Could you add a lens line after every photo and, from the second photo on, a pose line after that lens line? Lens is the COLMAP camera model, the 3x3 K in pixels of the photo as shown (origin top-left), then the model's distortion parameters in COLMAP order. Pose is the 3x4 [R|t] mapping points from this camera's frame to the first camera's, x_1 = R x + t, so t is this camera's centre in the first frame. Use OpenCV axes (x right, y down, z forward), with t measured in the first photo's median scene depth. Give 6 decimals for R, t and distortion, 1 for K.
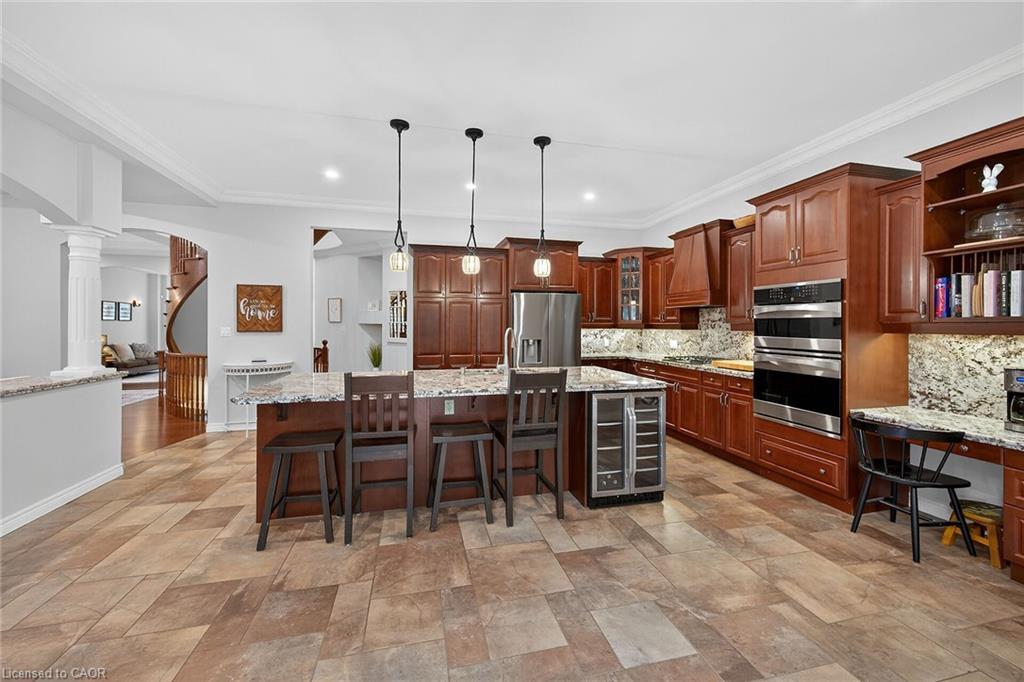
lens RADIAL K [[407.6, 0, 522.9], [0, 407.6, 338.1], [0, 0, 1]] dist [0.000663, -0.000176]
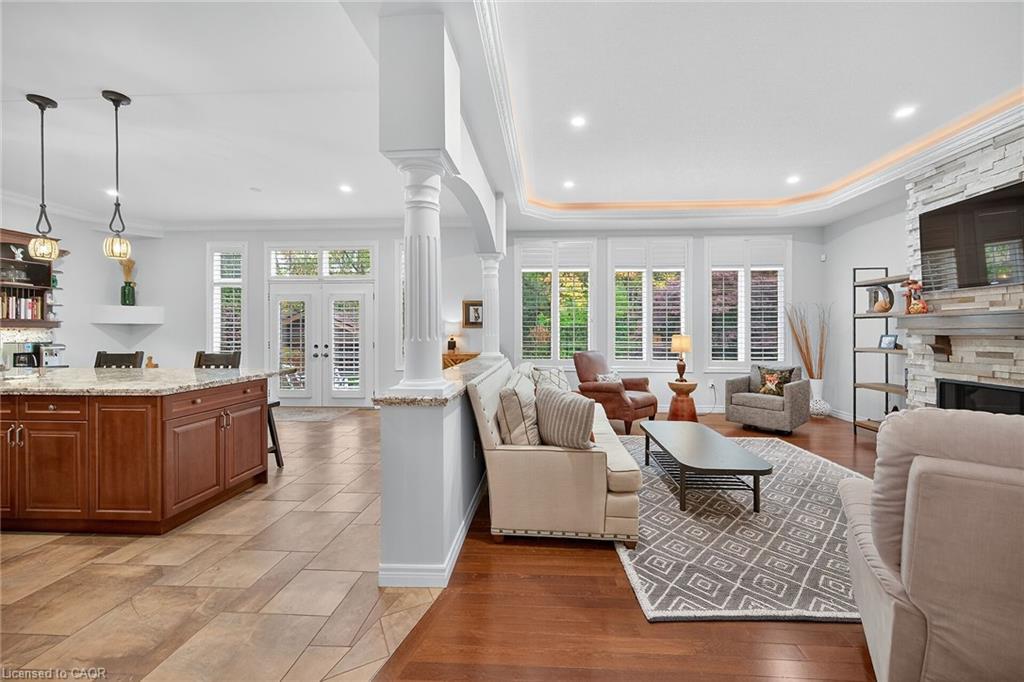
lens RADIAL K [[421.3, 0, 510.7], [0, 421.3, 330.7], [0, 0, 1]] dist [-0.001309, -0.000224]
pose [[-0.944672, -0.003349, 0.328000, -1.558293], [0.005067, 0.999680, 0.024801, -0.024378], [-0.327978, 0.025091, -0.944352, 1.738966]]
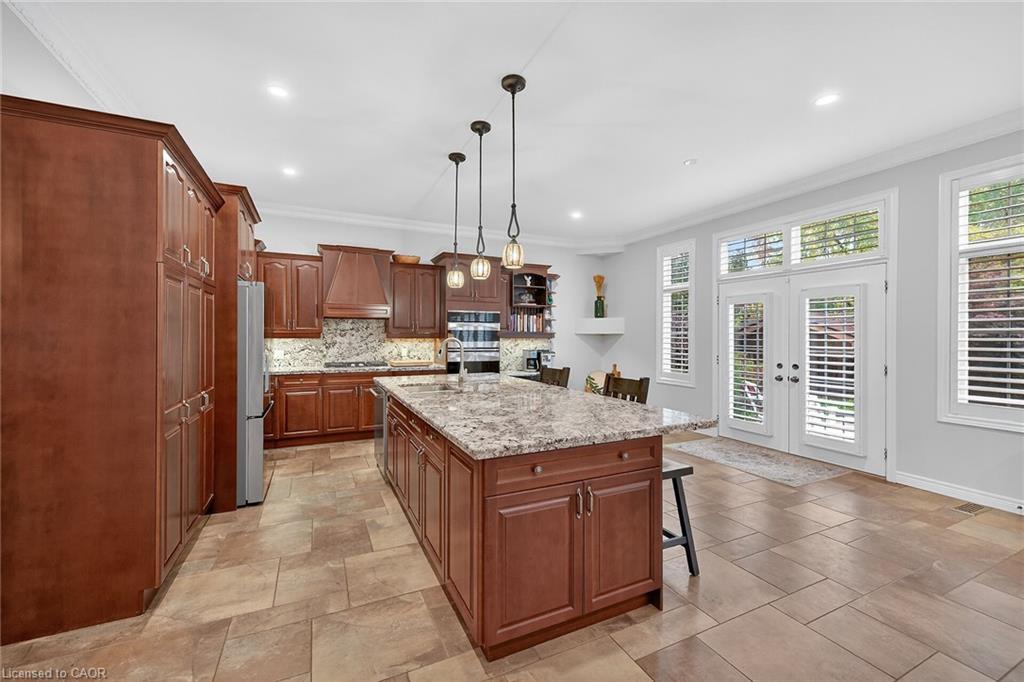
lens RADIAL K [[408.6, 0, 512.7], [0, 408.6, 335.9], [0, 0, 1]] dist [0.002243, -0.000033]
pose [[-0.189558, -0.005244, 0.981855, -1.185233], [0.025470, 0.999623, 0.010256, -0.042187], [-0.981539, 0.026952, -0.189353, 1.265624]]
